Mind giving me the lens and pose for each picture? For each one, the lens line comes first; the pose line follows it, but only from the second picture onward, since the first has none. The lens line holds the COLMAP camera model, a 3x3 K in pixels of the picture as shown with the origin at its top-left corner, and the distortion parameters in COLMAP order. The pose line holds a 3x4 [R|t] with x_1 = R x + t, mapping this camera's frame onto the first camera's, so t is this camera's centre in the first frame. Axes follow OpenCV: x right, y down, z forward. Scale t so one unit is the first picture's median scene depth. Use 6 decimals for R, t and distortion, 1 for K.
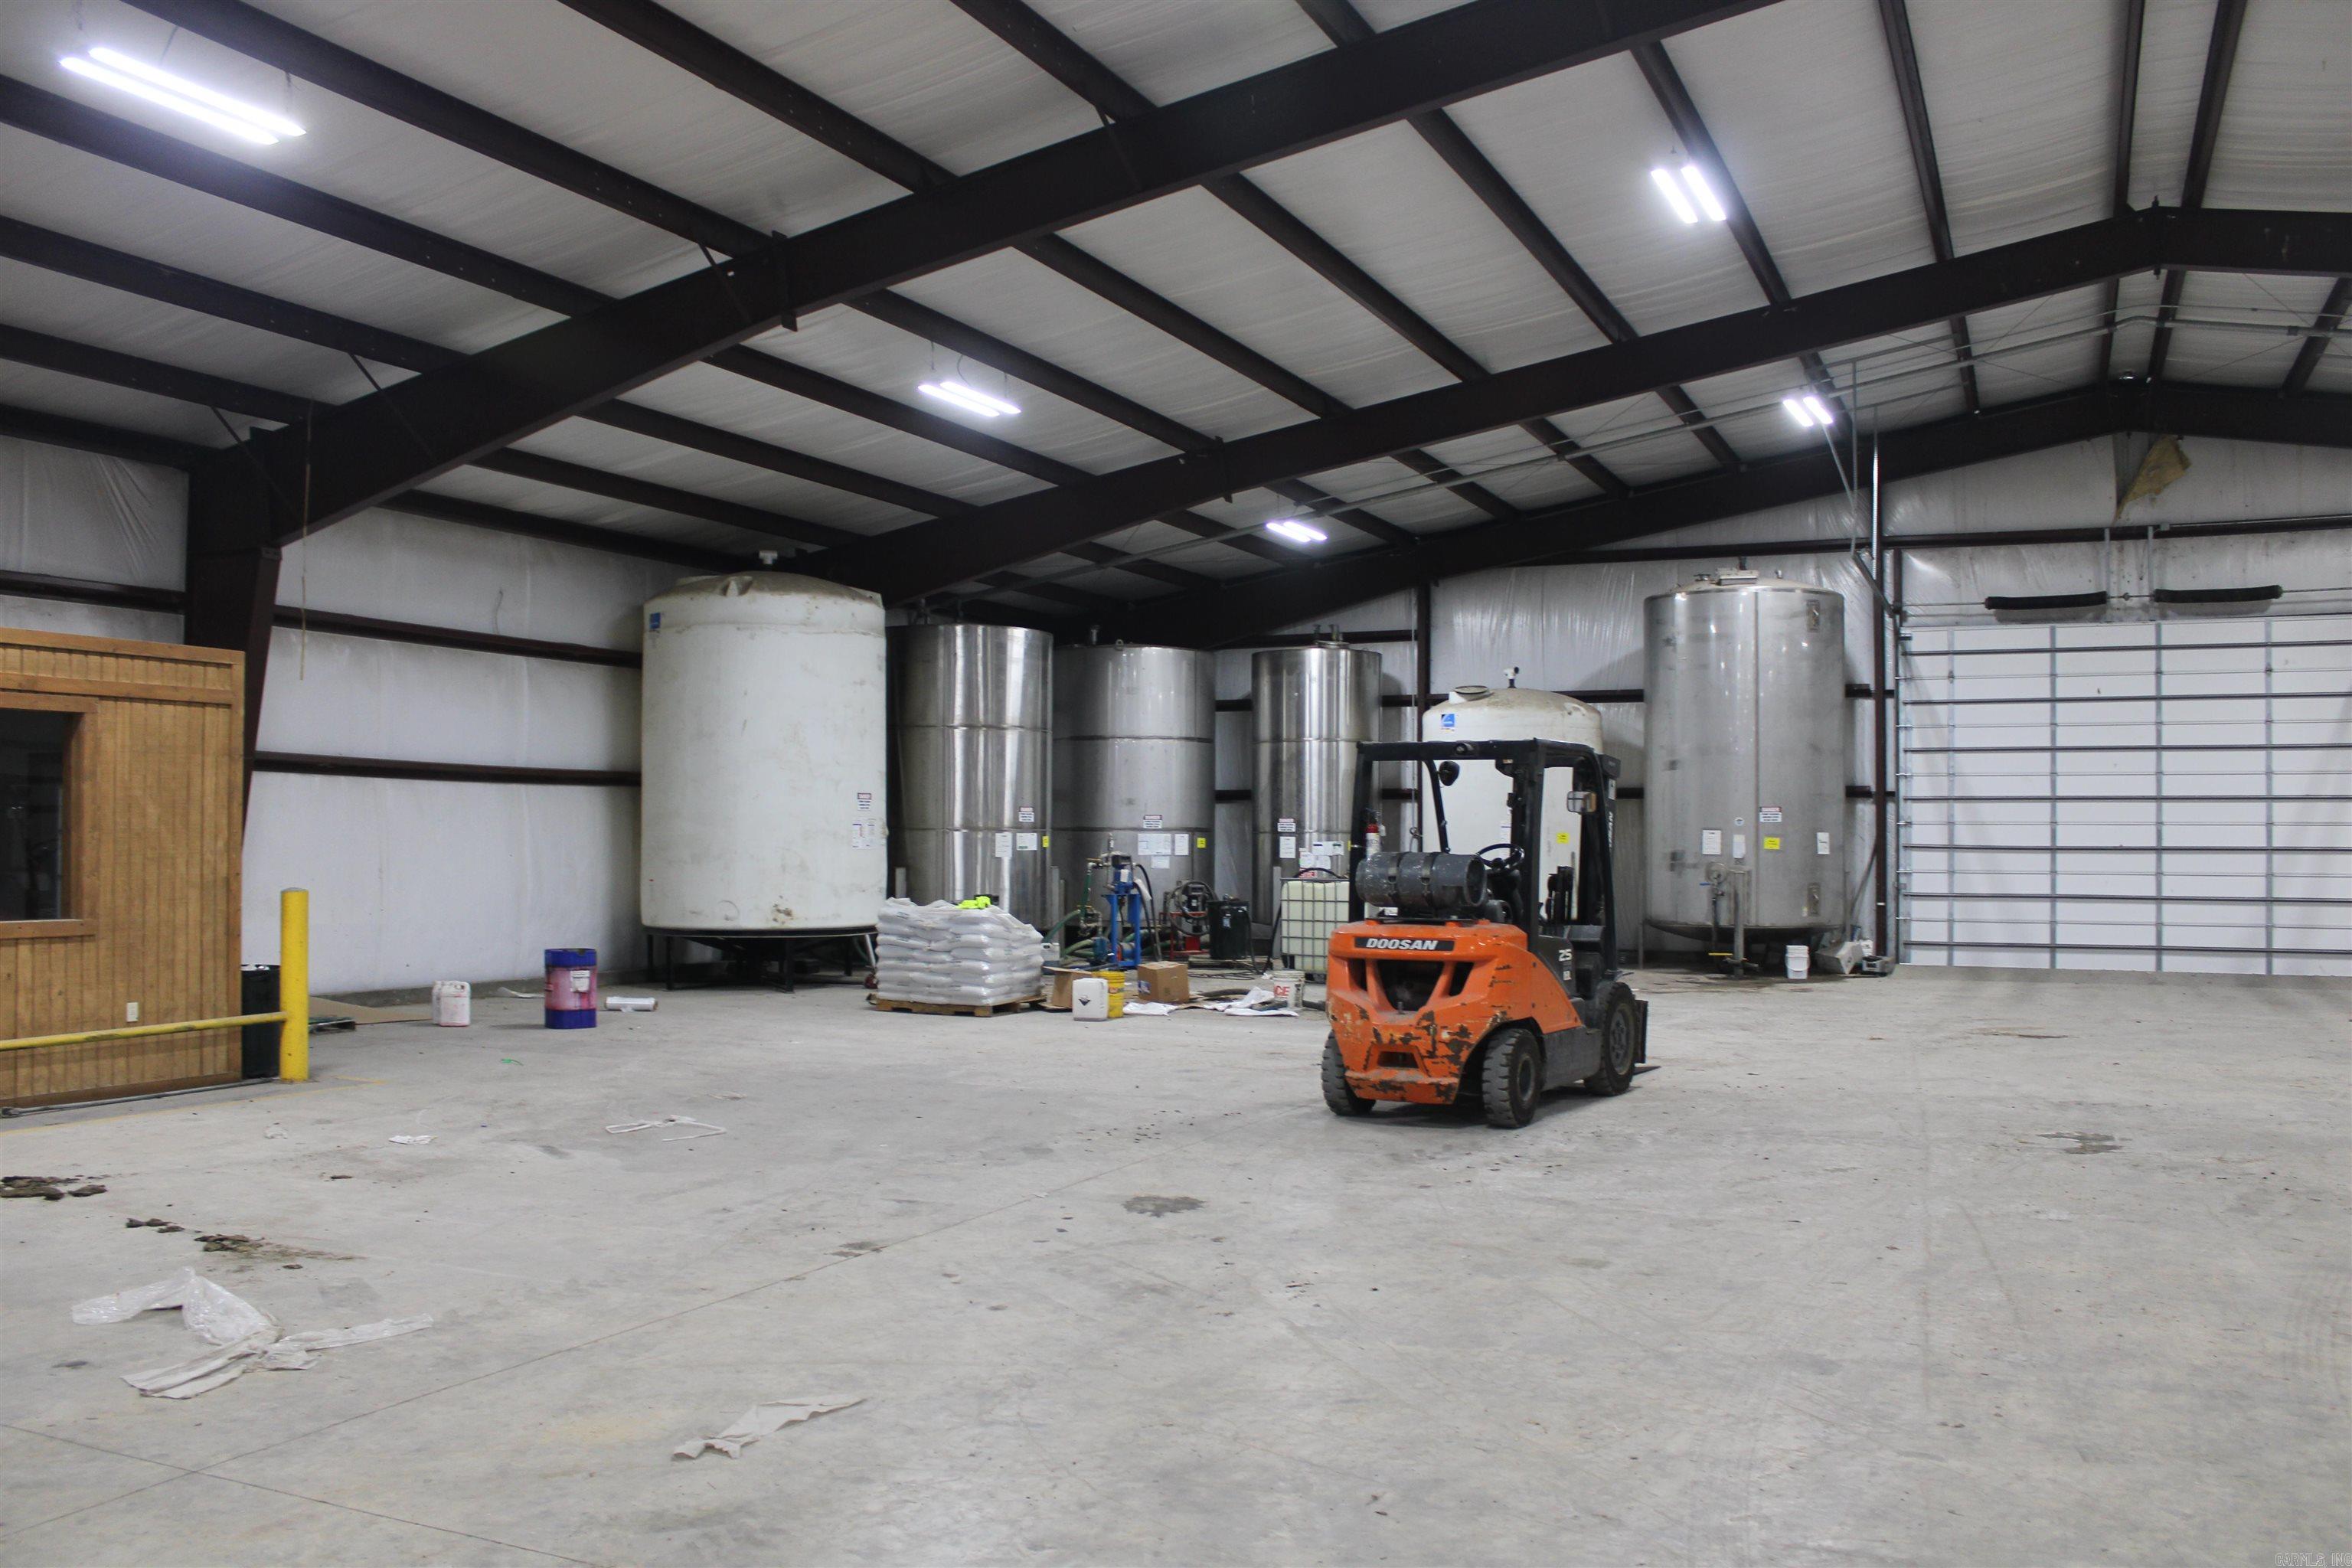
lens RADIAL K [[1995.4, 0, 1165.9], [0, 1995.4, 780.6], [0, 0, 1]] dist [-0.159698, 0.159889]
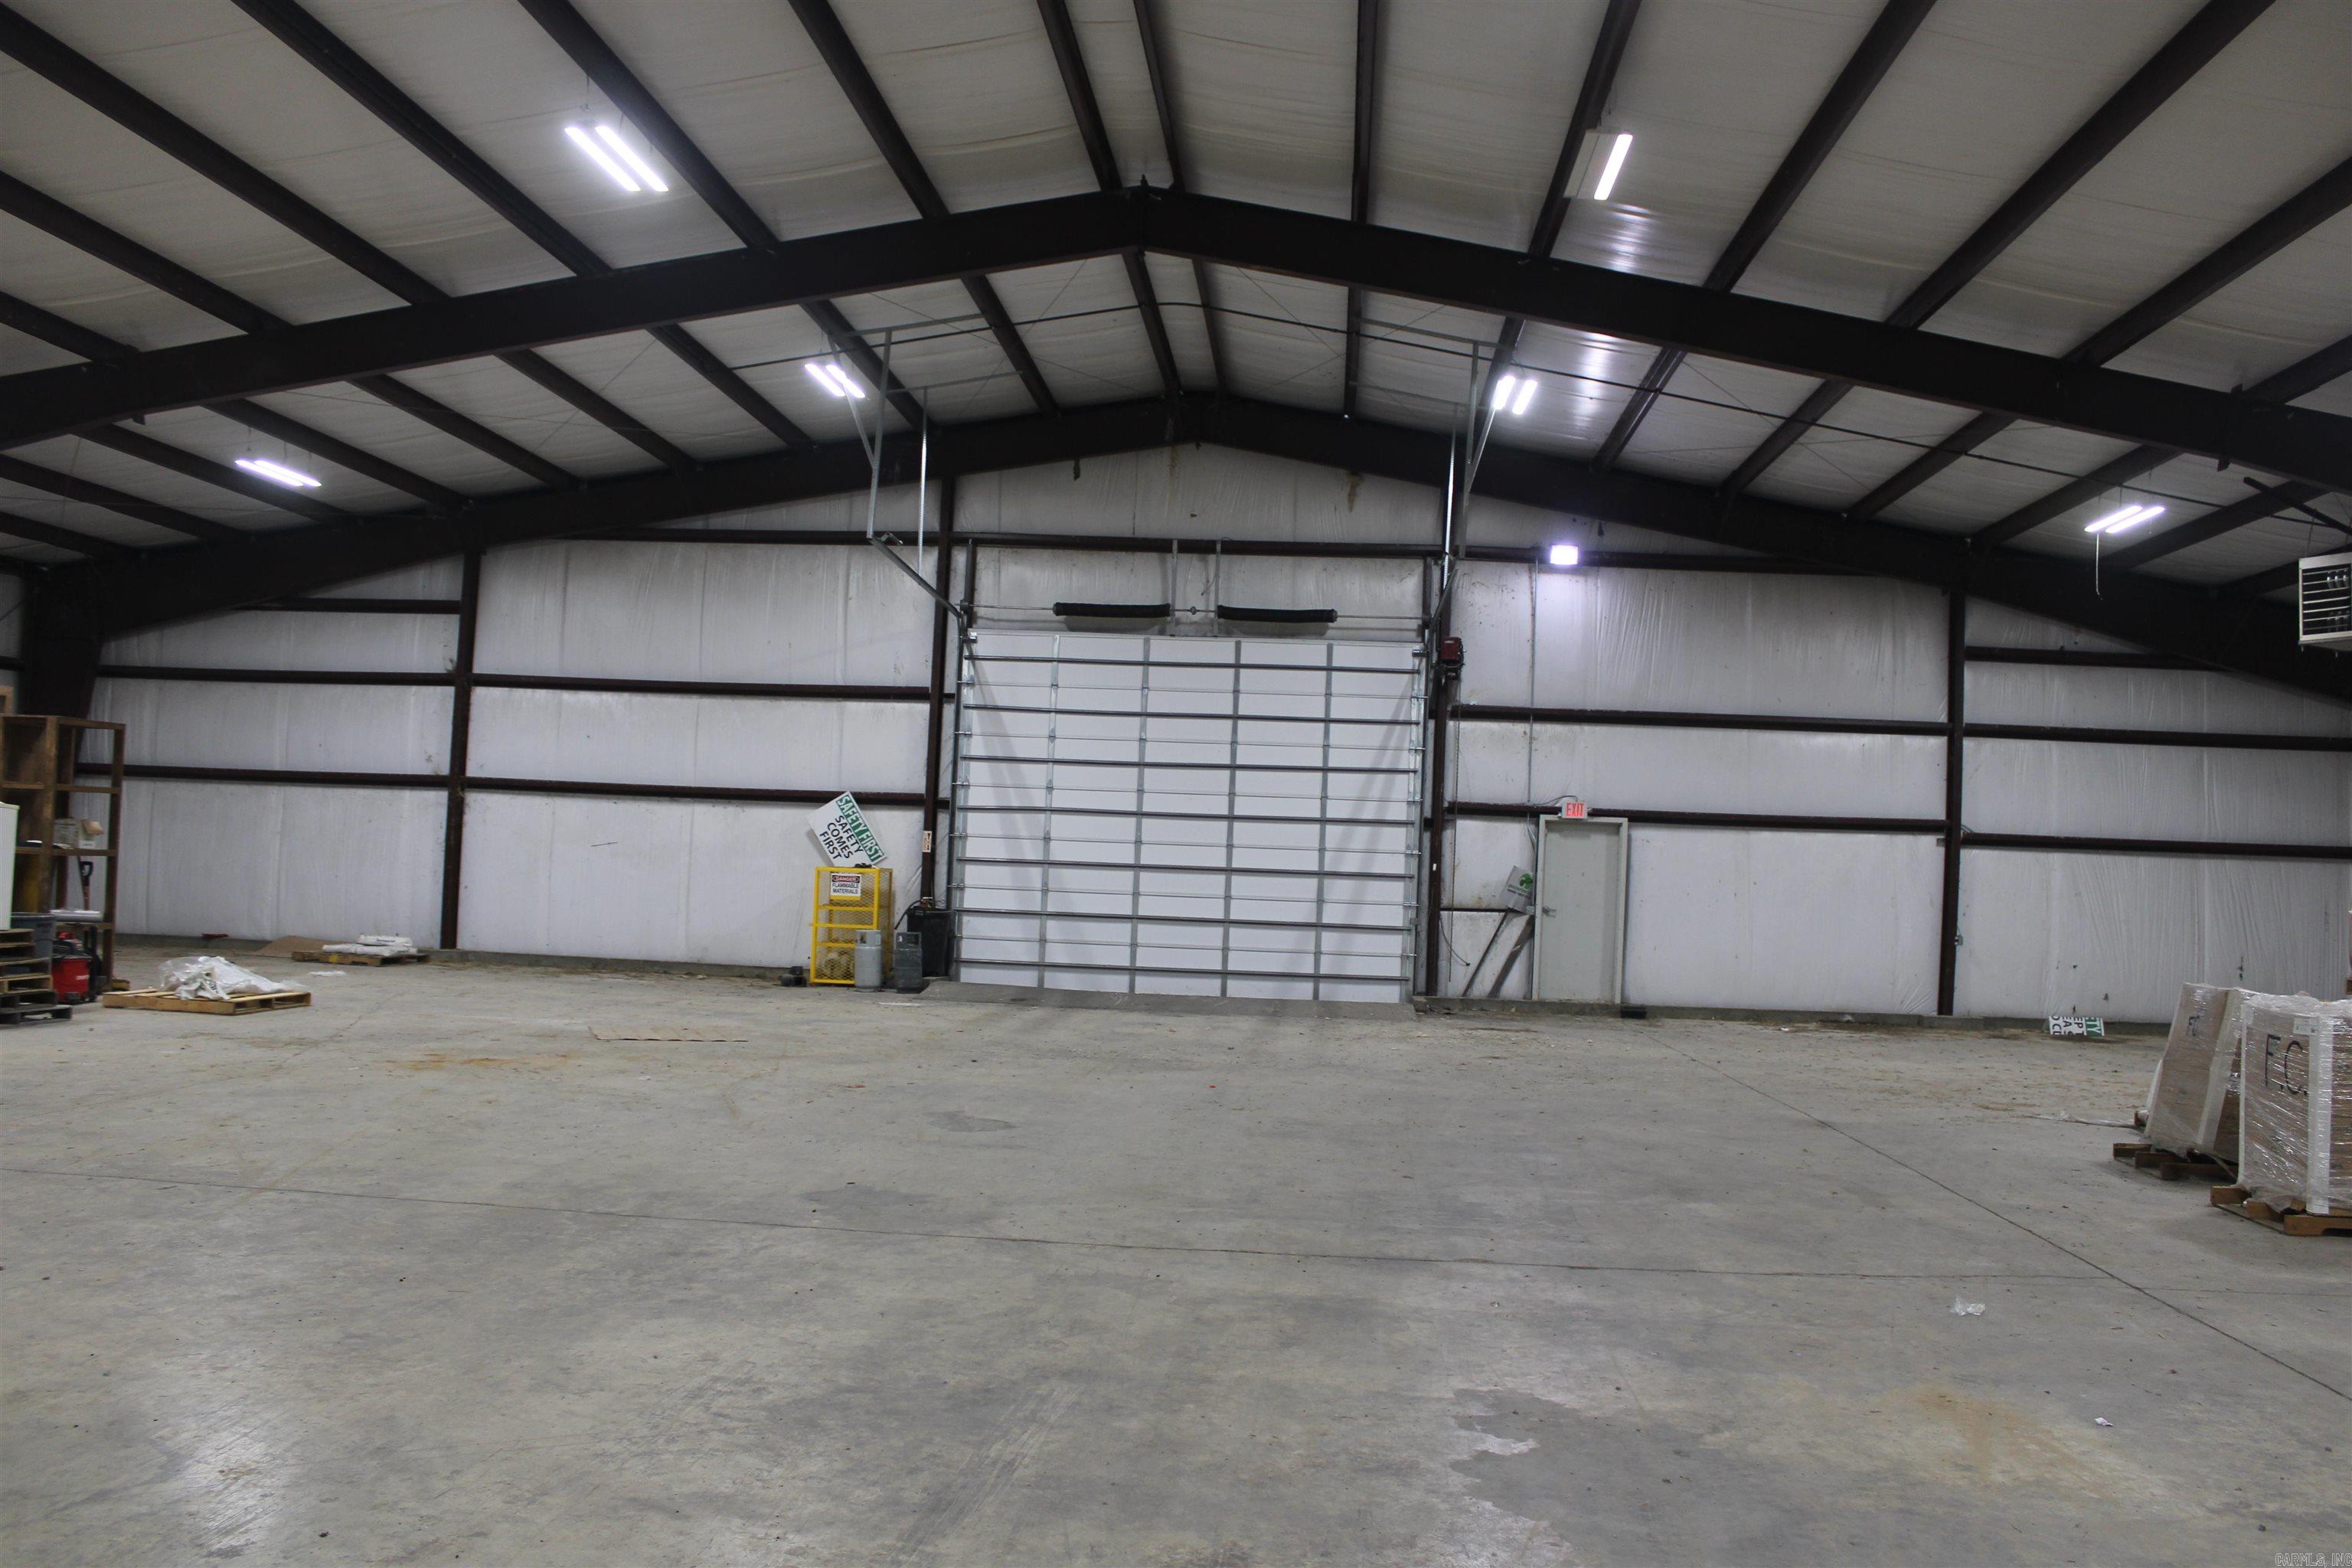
lens RADIAL K [[1995.4, 0, 1218.5], [0, 1995.4, 808.1], [0, 0, 1]] dist [-0.159698, 0.159889]
pose [[0.931128, 0.039850, 0.362510, 0.146574], [-0.042845, 0.999082, 0.000224, 0.003308], [-0.362168, -0.015741, 0.931980, 0.056419]]
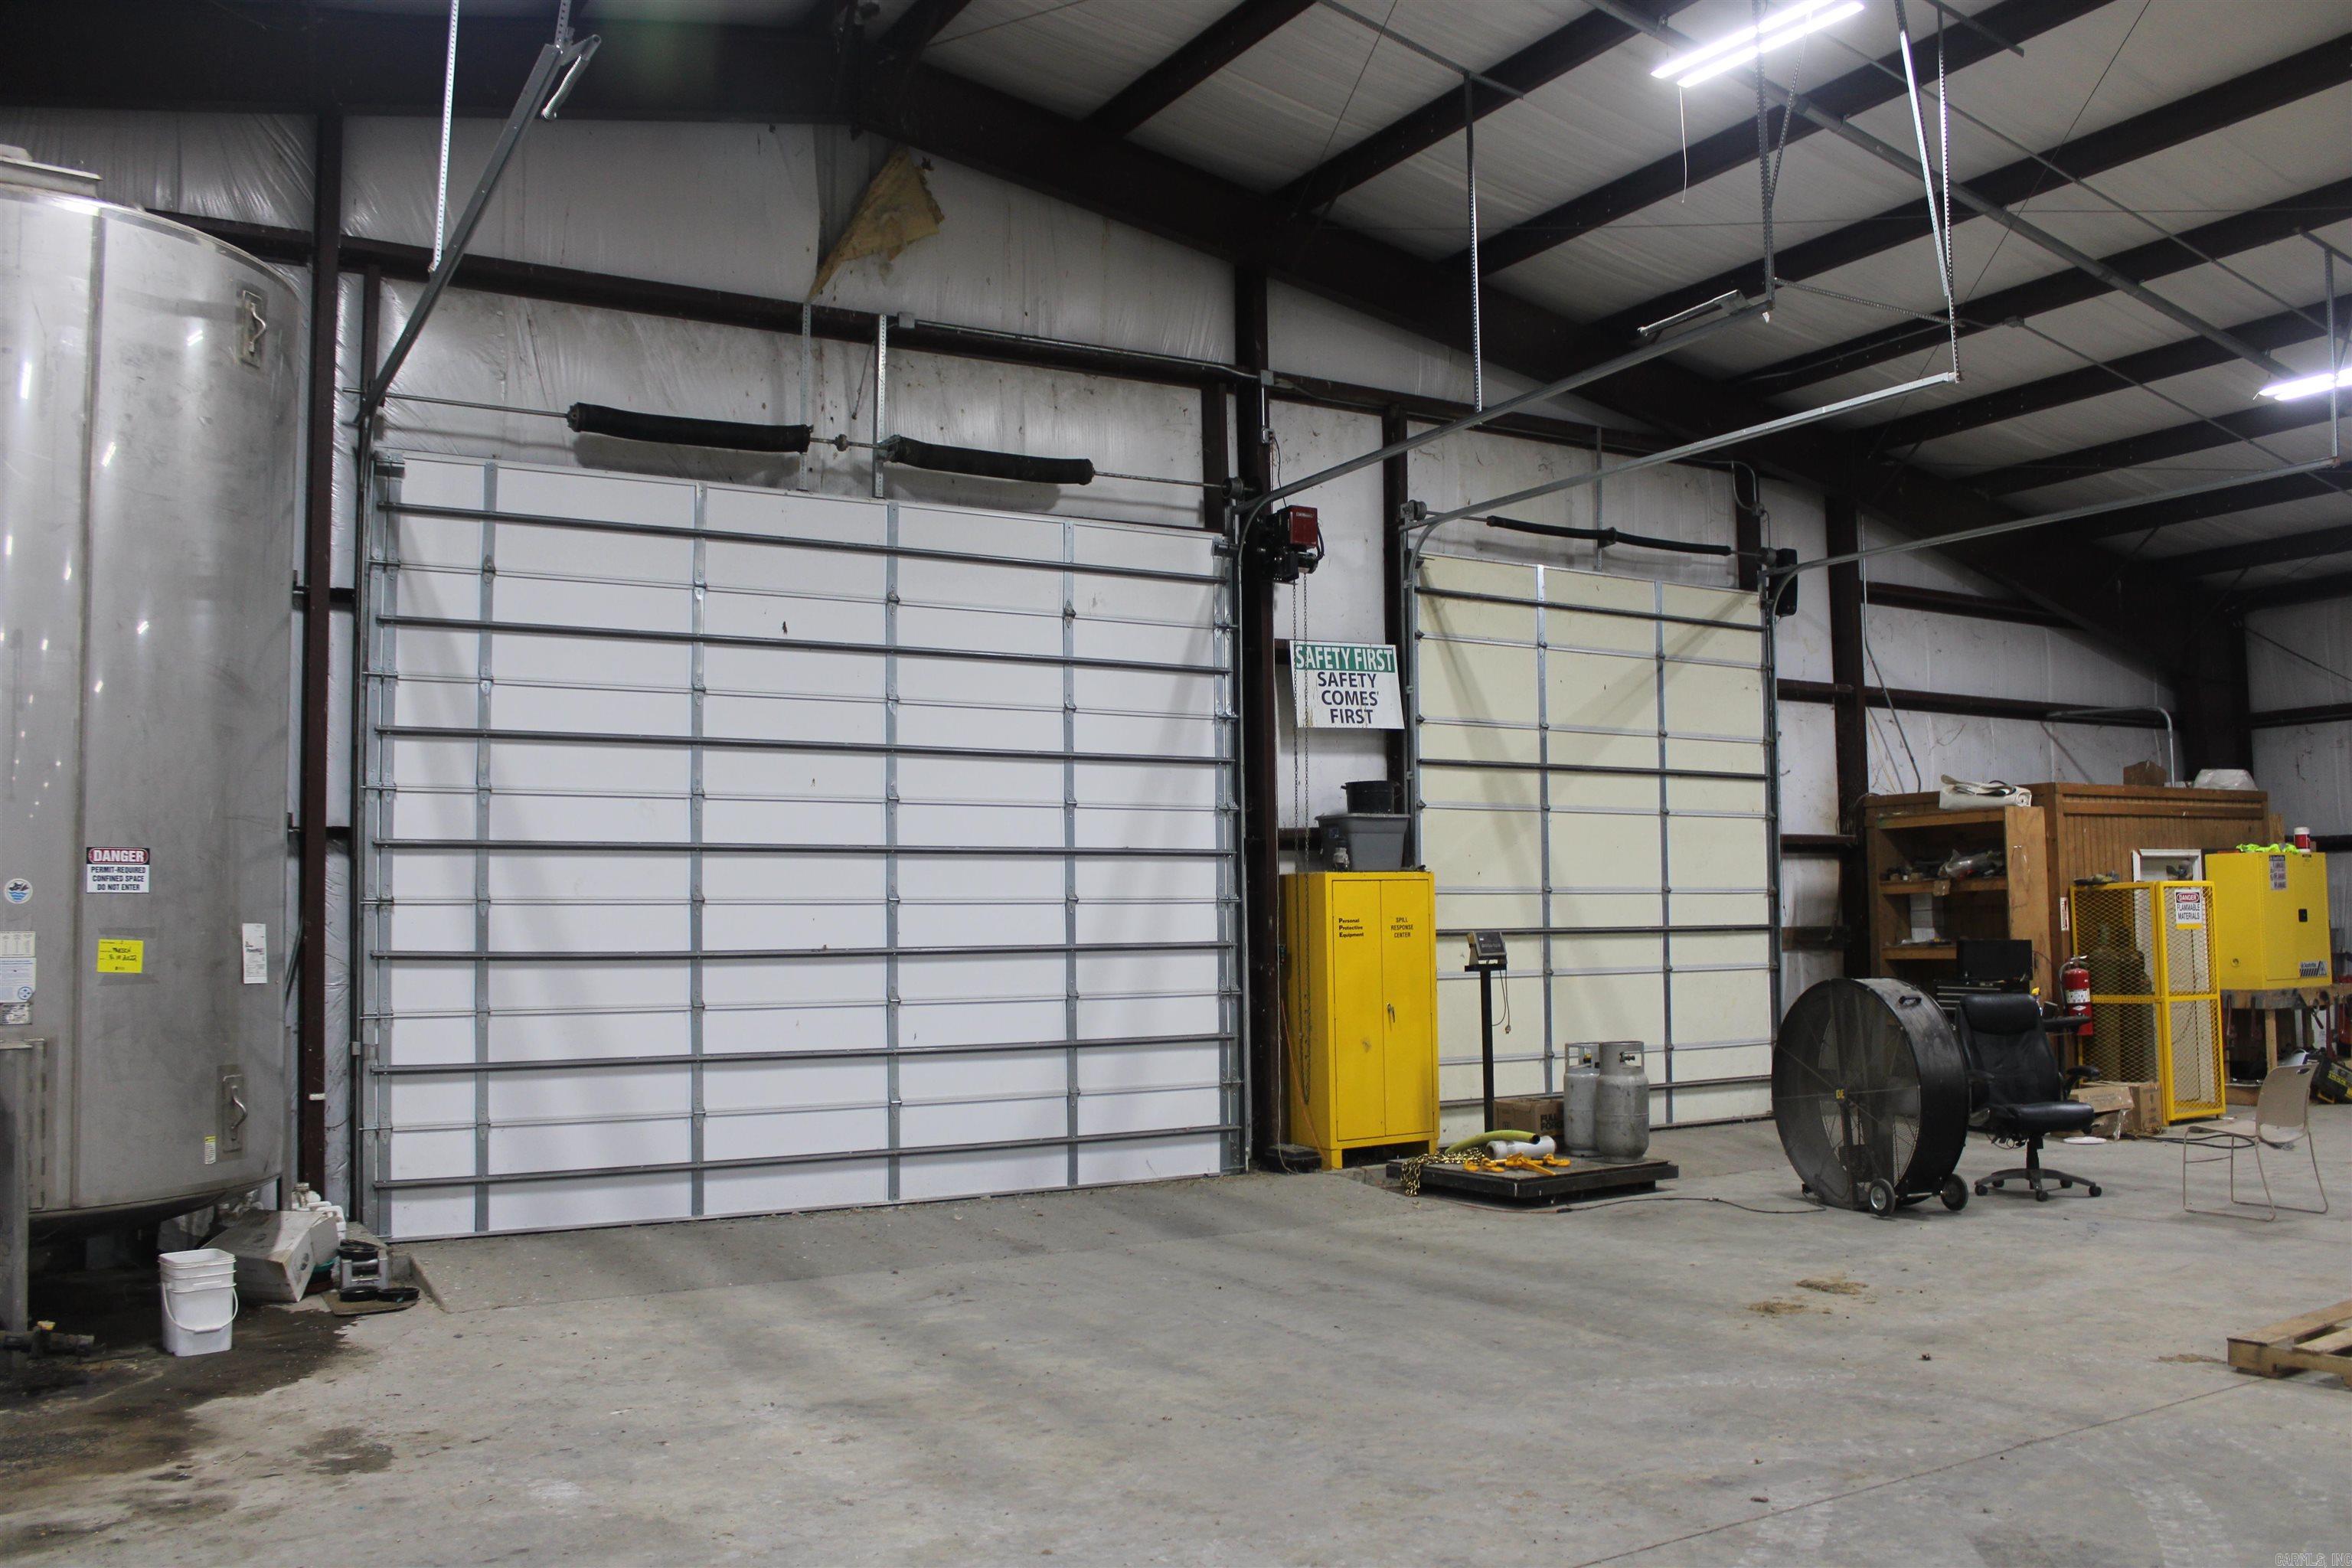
lens RADIAL K [[1995.4, 0, 1181.3], [0, 1995.4, 773.7], [0, 0, 1]] dist [-0.159698, 0.159889]
pose [[0.560428, 0.050065, 0.826688, 0.127149], [-0.004296, 0.998334, -0.057548, 0.017869], [-0.828192, 0.028700, 0.559709, 0.630146]]
